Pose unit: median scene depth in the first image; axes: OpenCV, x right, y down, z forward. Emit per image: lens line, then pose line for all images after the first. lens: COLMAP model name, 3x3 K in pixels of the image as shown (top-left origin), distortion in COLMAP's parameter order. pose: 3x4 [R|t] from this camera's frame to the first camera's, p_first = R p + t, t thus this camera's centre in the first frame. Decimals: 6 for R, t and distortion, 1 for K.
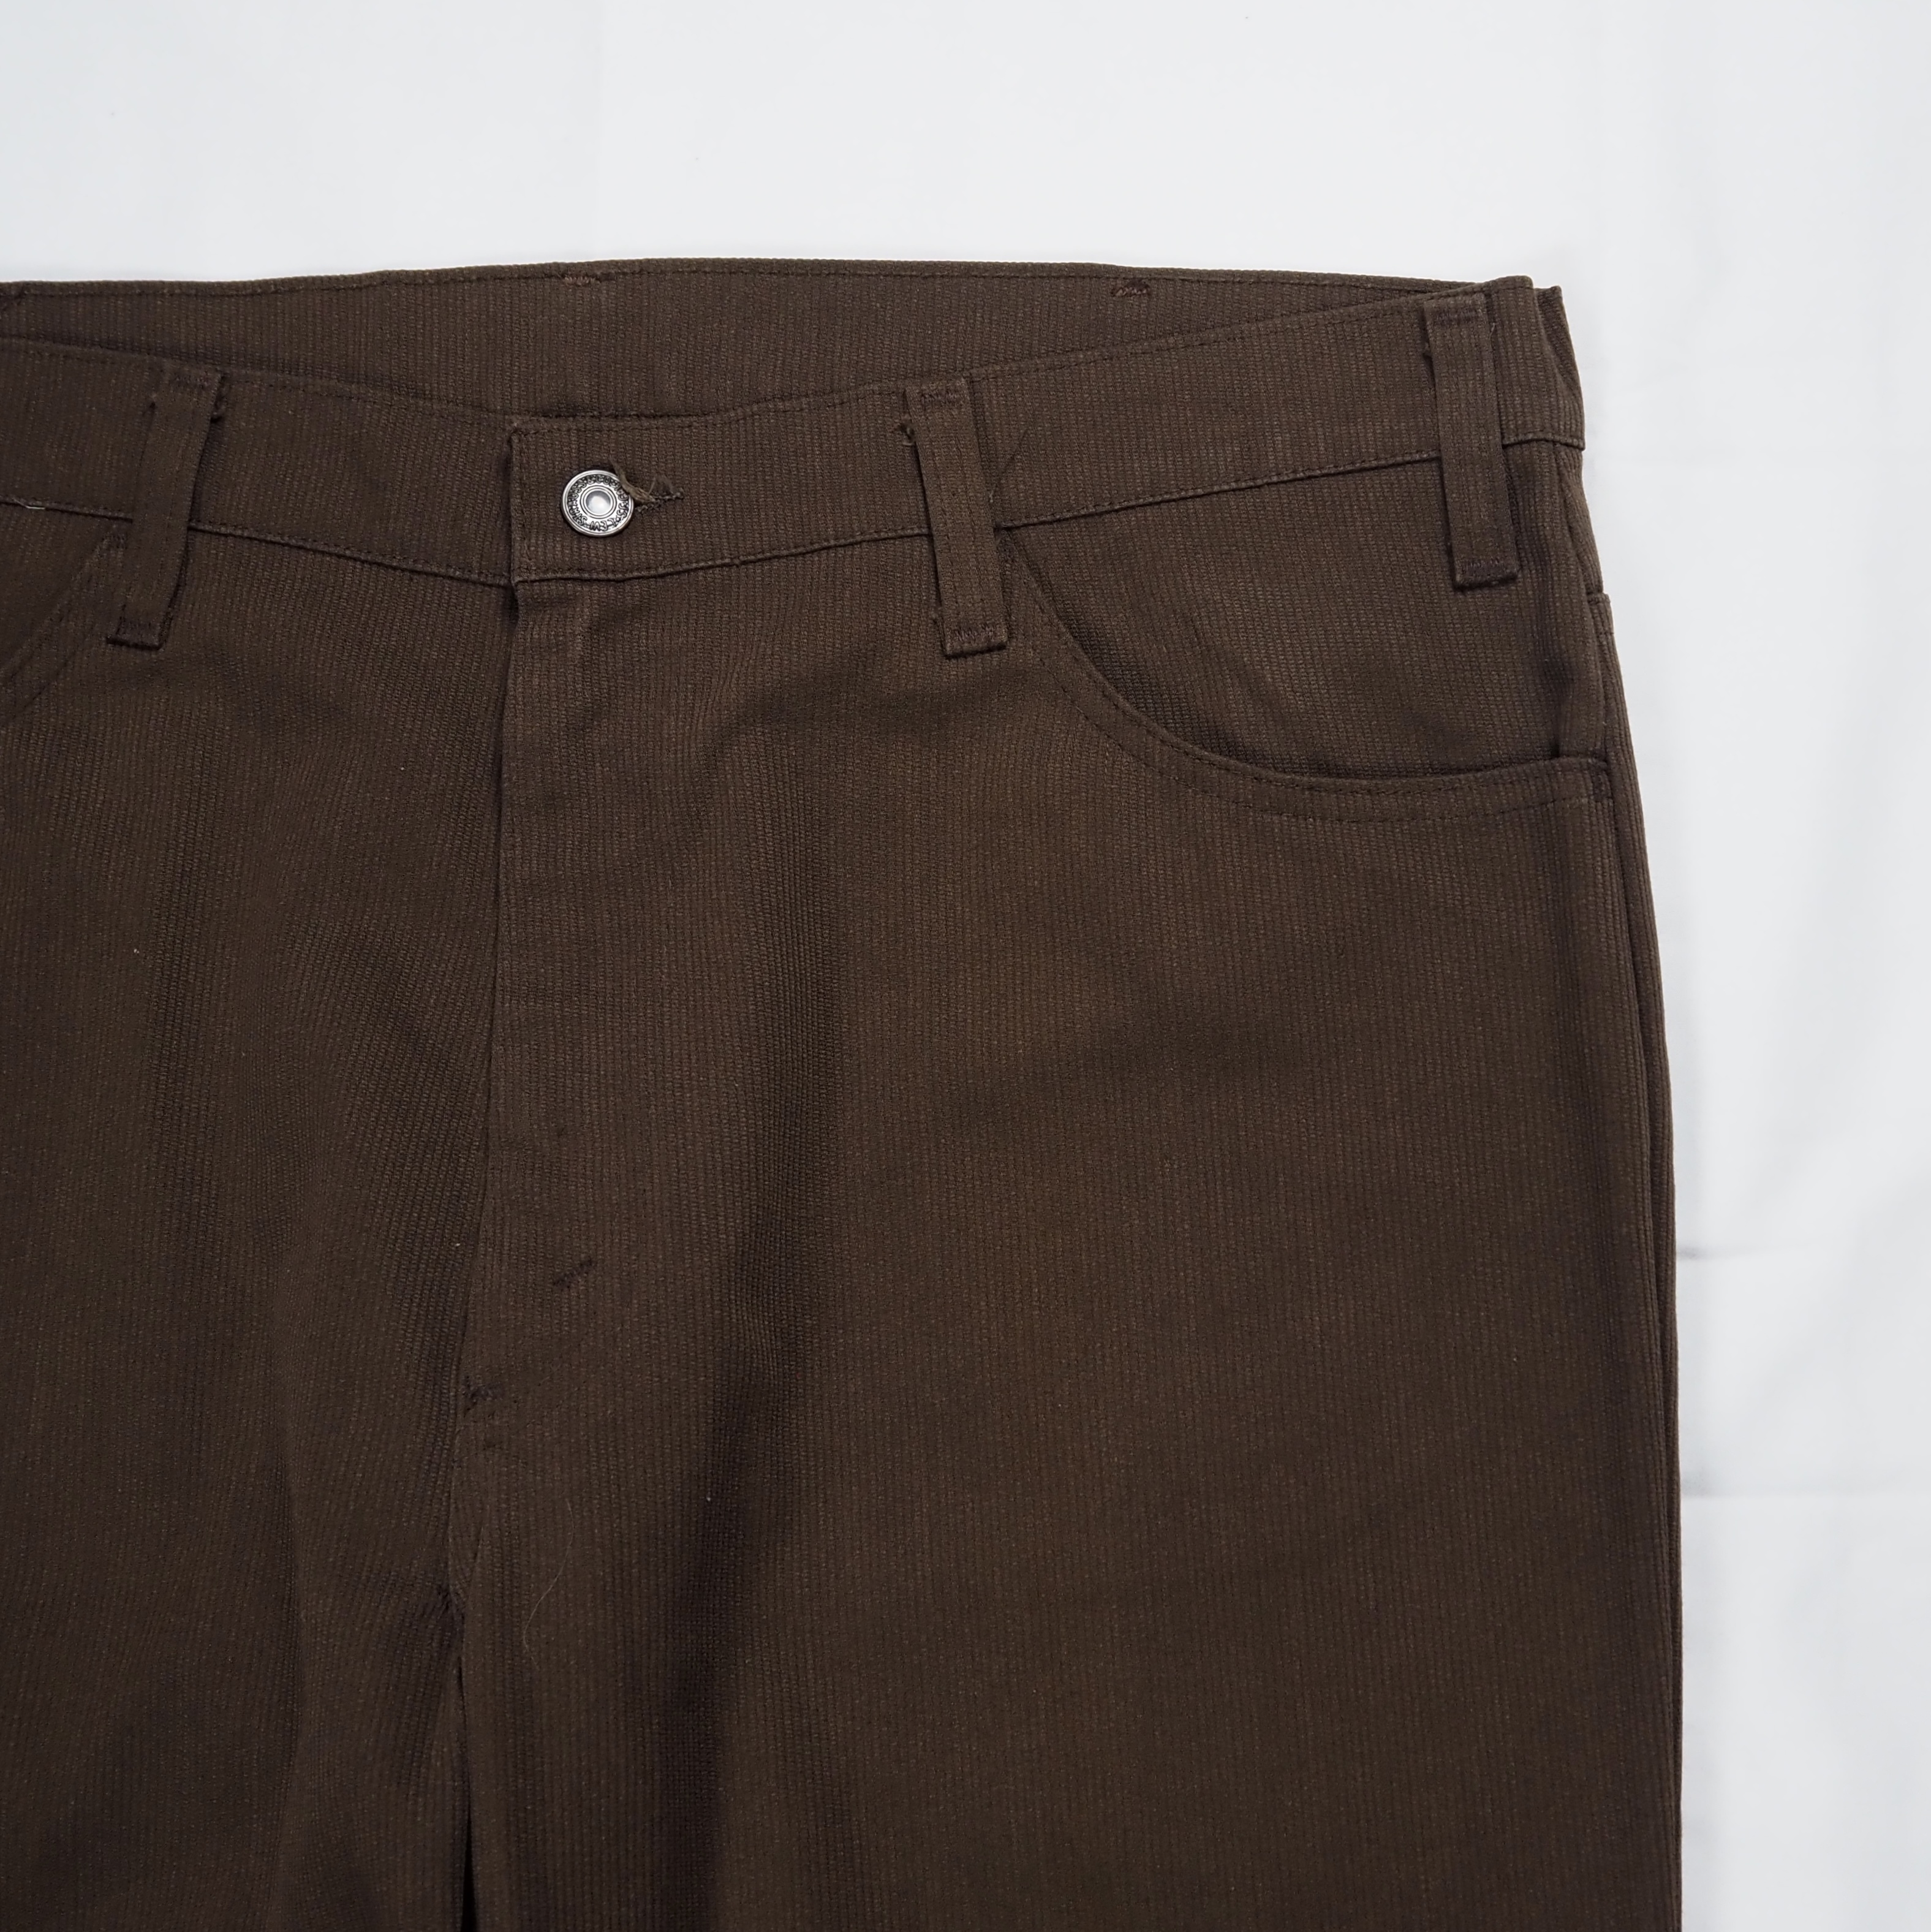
lens RADIAL K [[2203.8, 0, 965.5], [0, 2203.8, 966.0], [0, 0, 1]] dist [-0.030245, 0.002503]
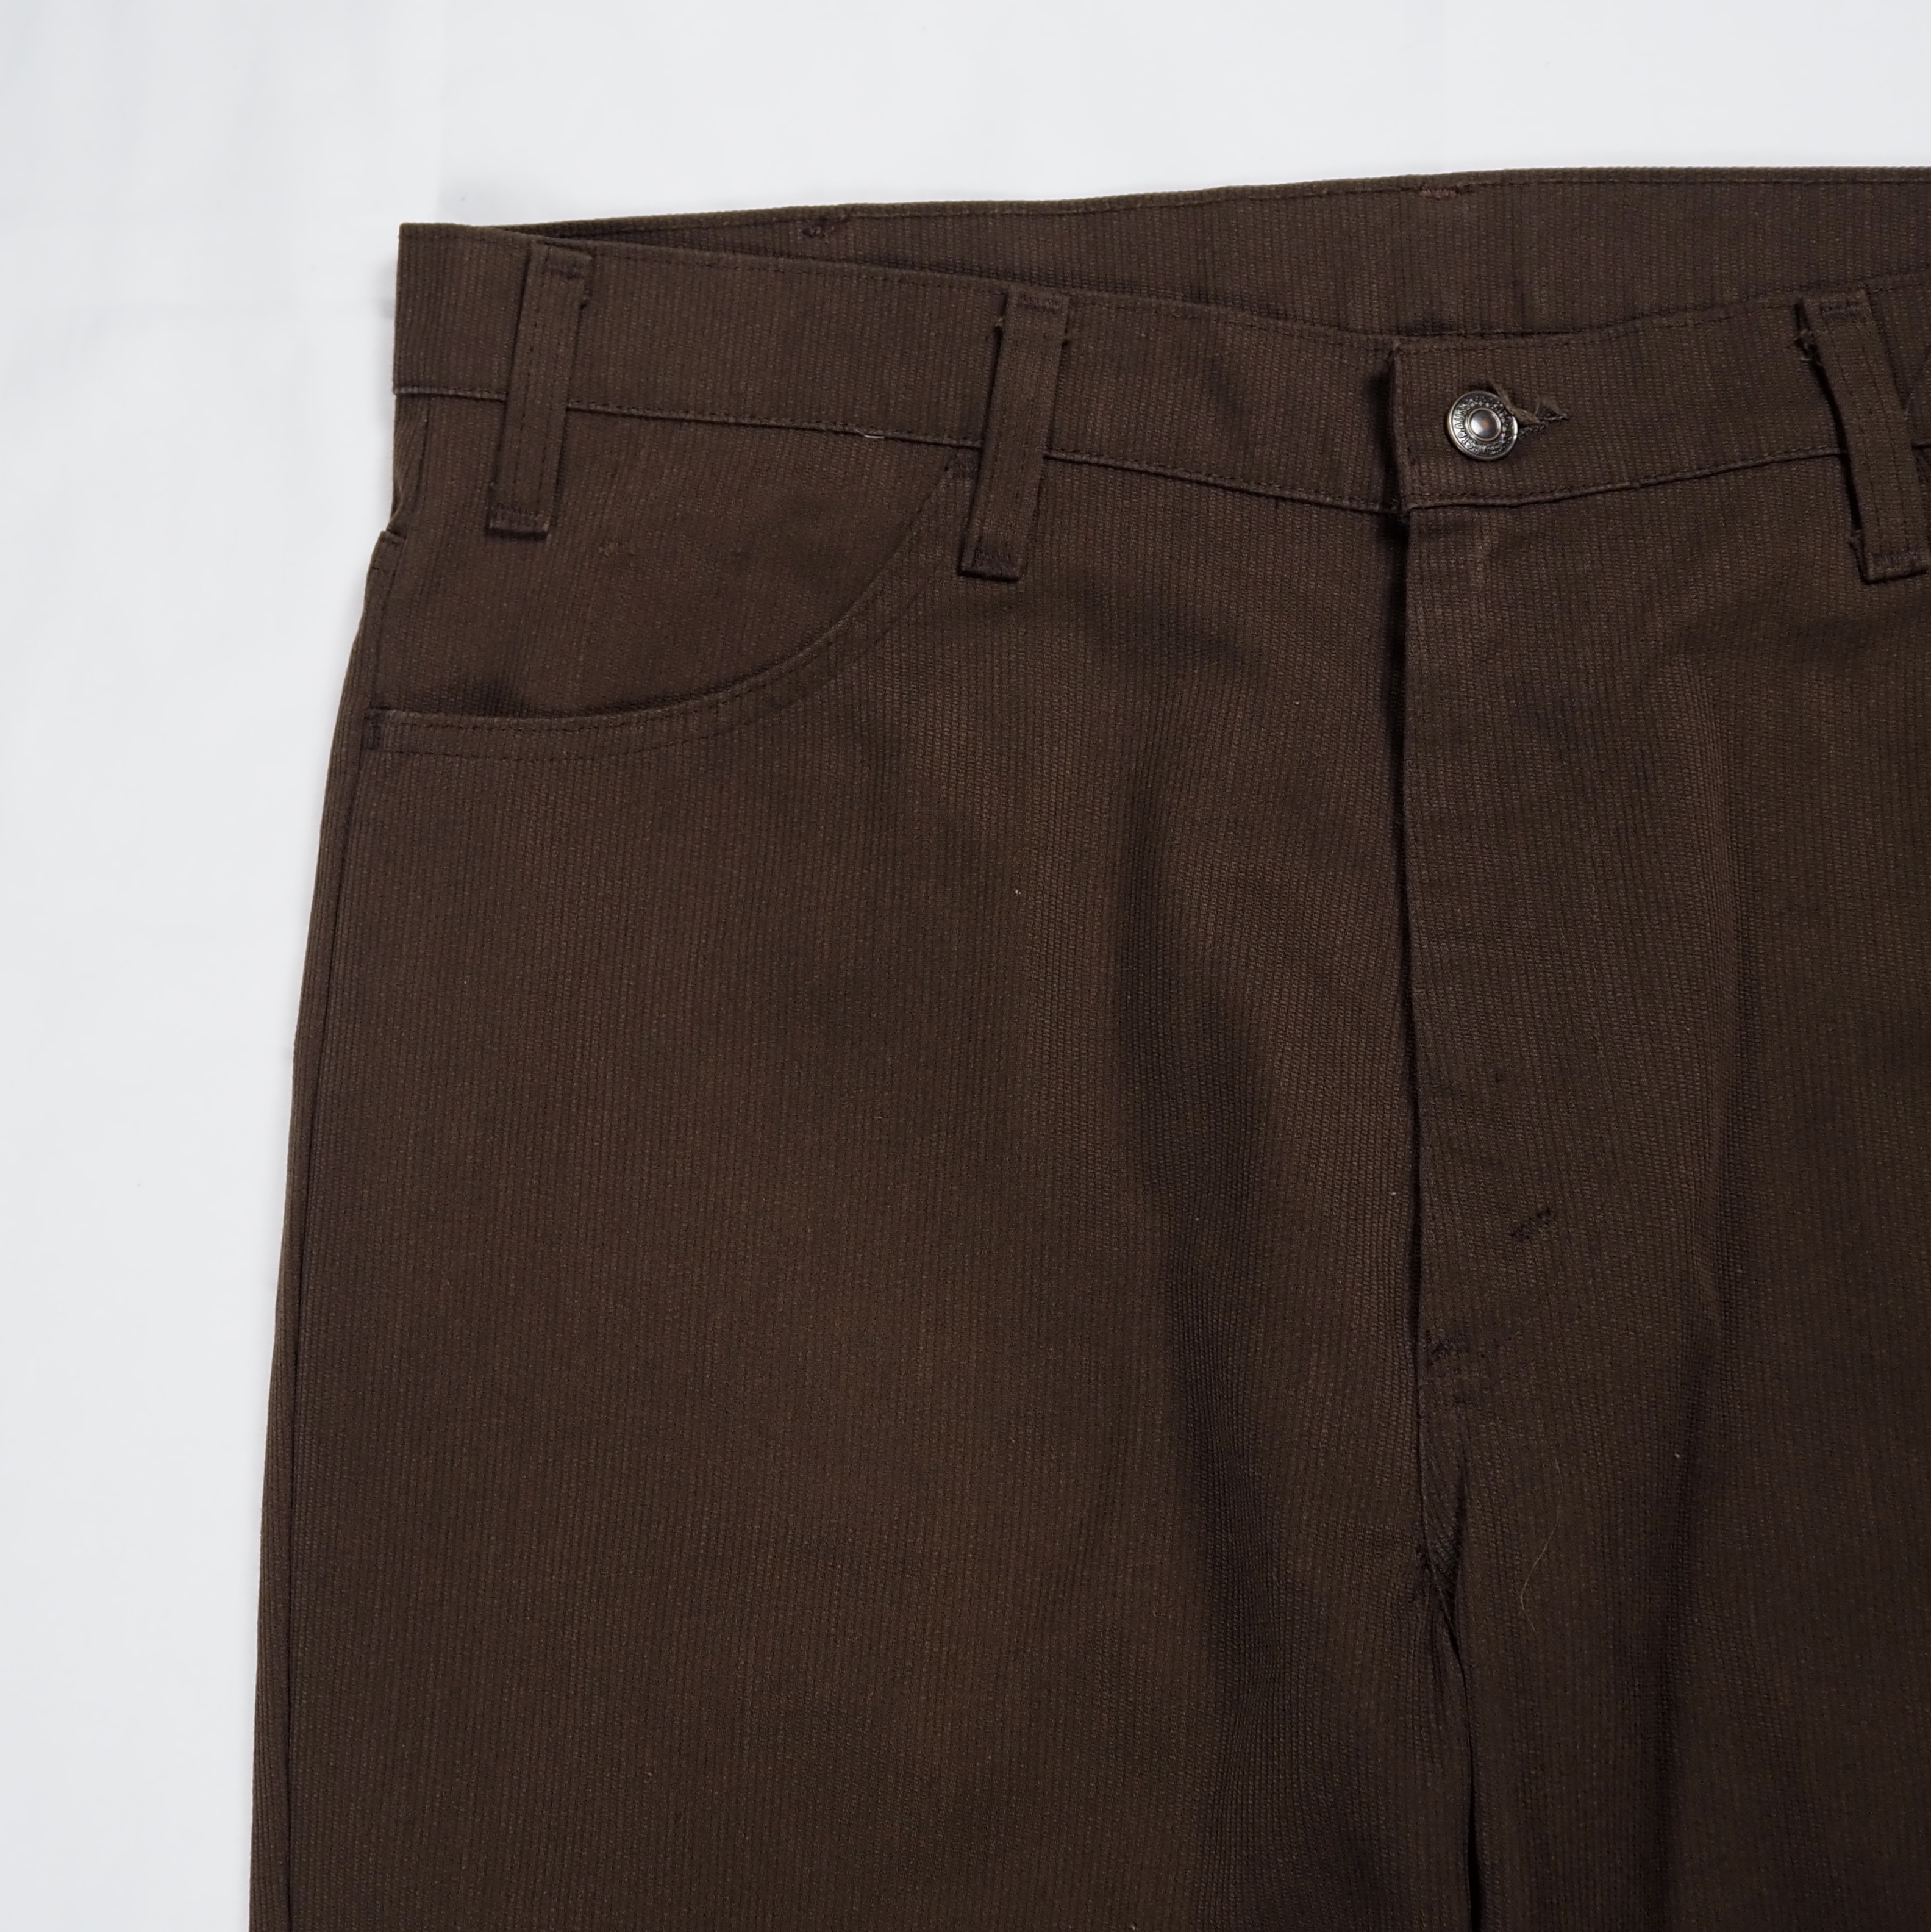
lens RADIAL K [[2199.0, 0, 963.1], [0, 2199.0, 914.4], [0, 0, 1]] dist [-0.029260, 0.003591]
pose [[0.998340, -0.004896, -0.057380, -0.337183], [0.006191, 0.999729, 0.022422, -0.018375], [0.057255, -0.022740, 0.998101, 0.019570]]
